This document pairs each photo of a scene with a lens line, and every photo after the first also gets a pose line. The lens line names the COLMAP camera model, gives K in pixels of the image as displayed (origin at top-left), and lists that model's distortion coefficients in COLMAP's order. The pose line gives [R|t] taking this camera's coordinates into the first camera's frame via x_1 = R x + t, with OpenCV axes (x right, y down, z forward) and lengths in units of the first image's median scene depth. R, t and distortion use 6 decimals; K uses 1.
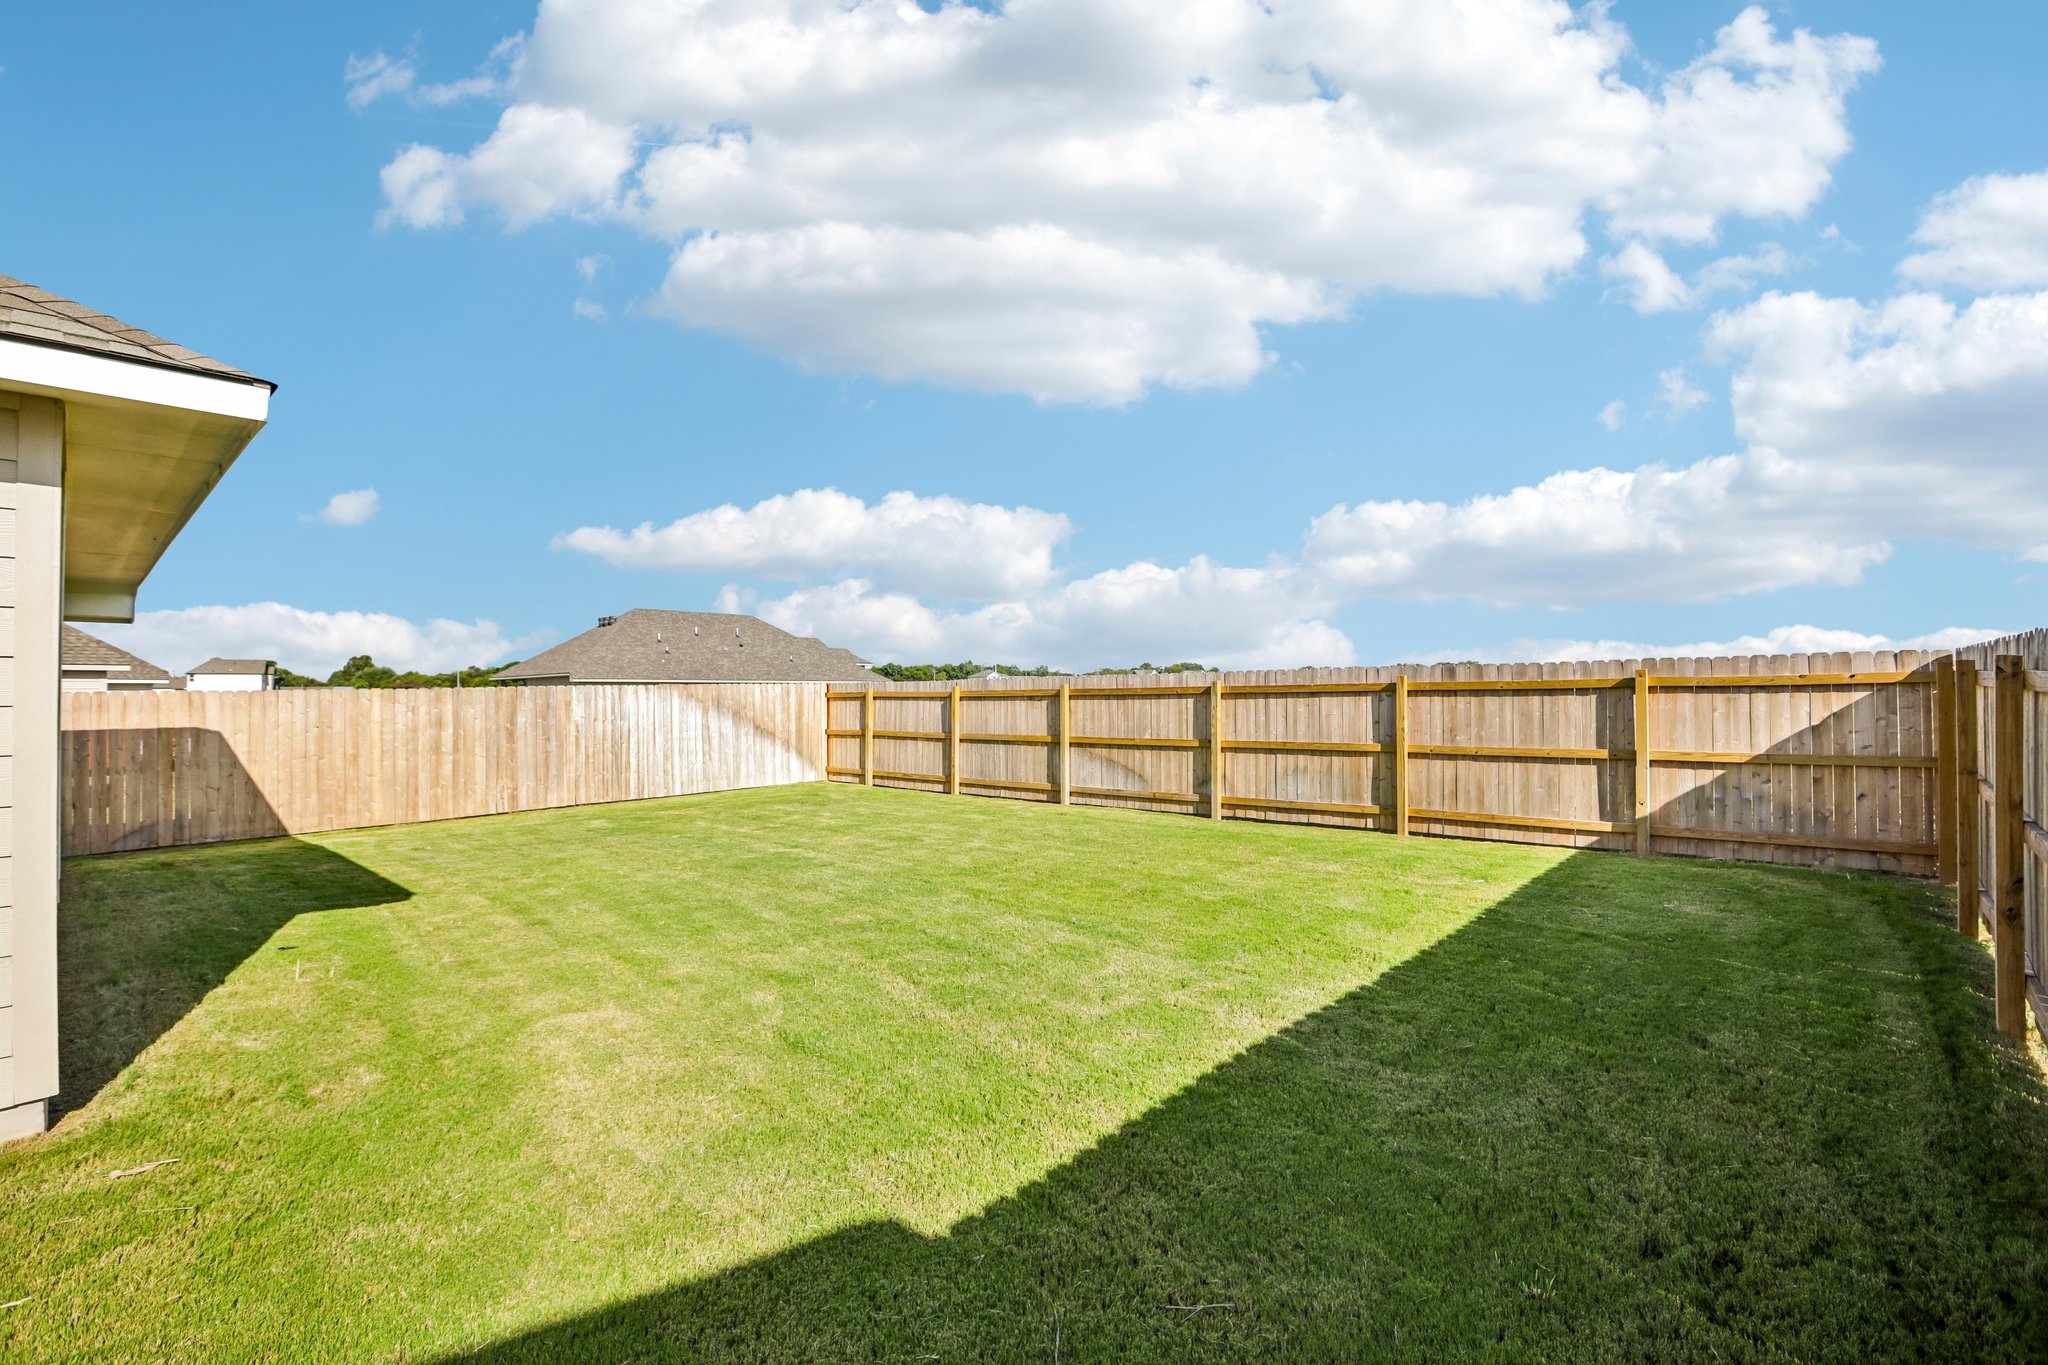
lens RADIAL K [[939.6, 0, 1031.0], [0, 939.6, 685.5], [0, 0, 1]] dist [-0.029224, 0.003575]
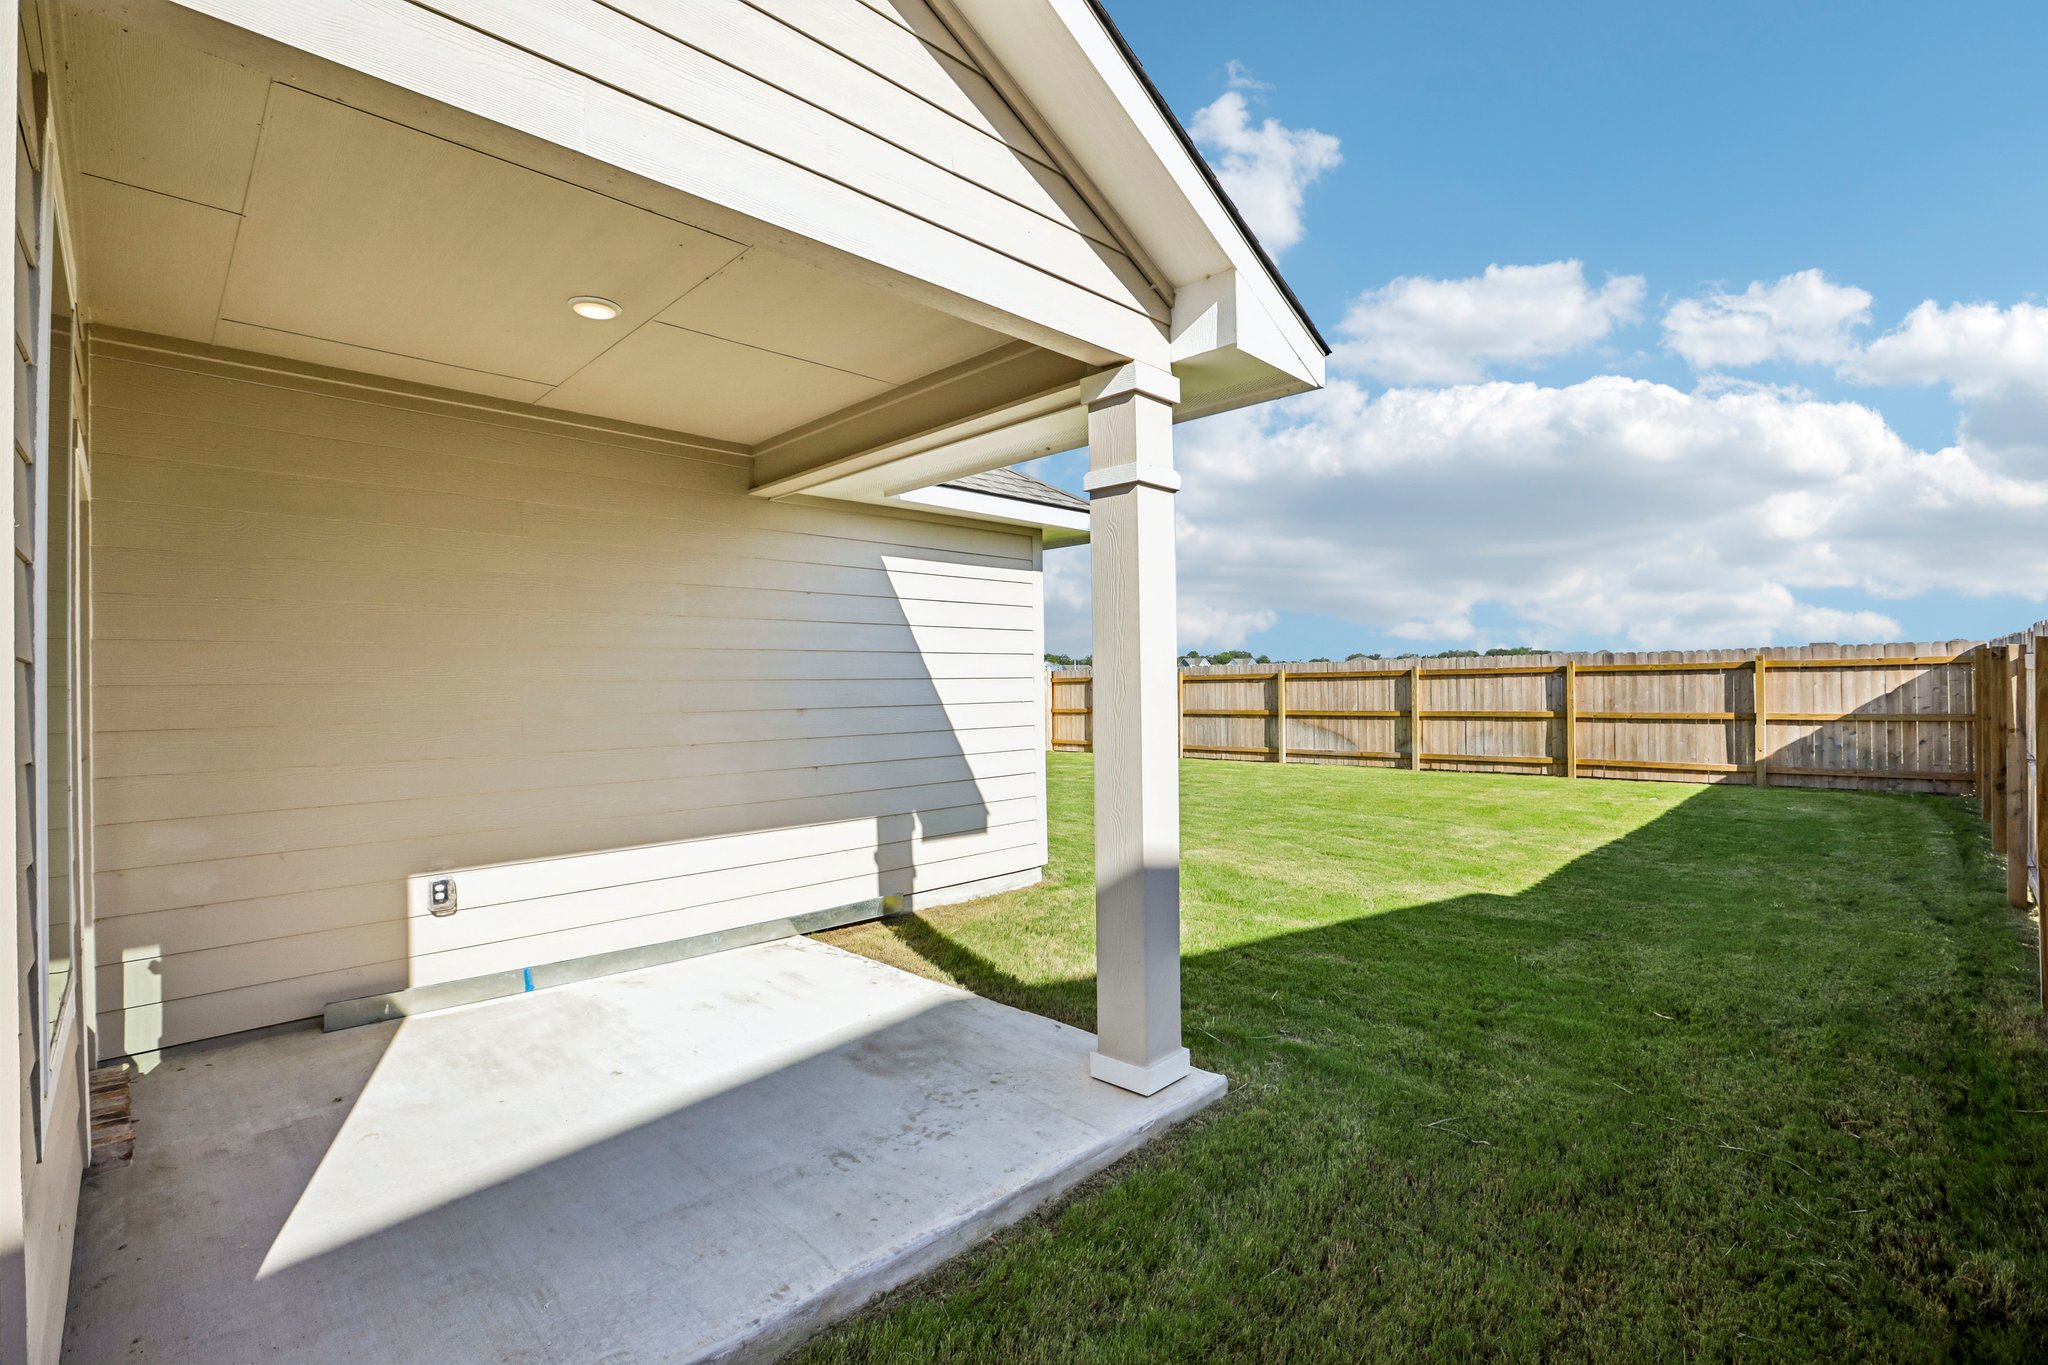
lens RADIAL K [[939.6, 0, 1014.7], [0, 939.6, 688.1], [0, 0, 1]] dist [-0.029224, 0.003575]
pose [[0.998456, -0.006727, -0.055140, -0.351458], [0.007532, 0.999868, 0.014414, 0.003512], [0.055035, -0.014807, 0.998375, -0.410295]]
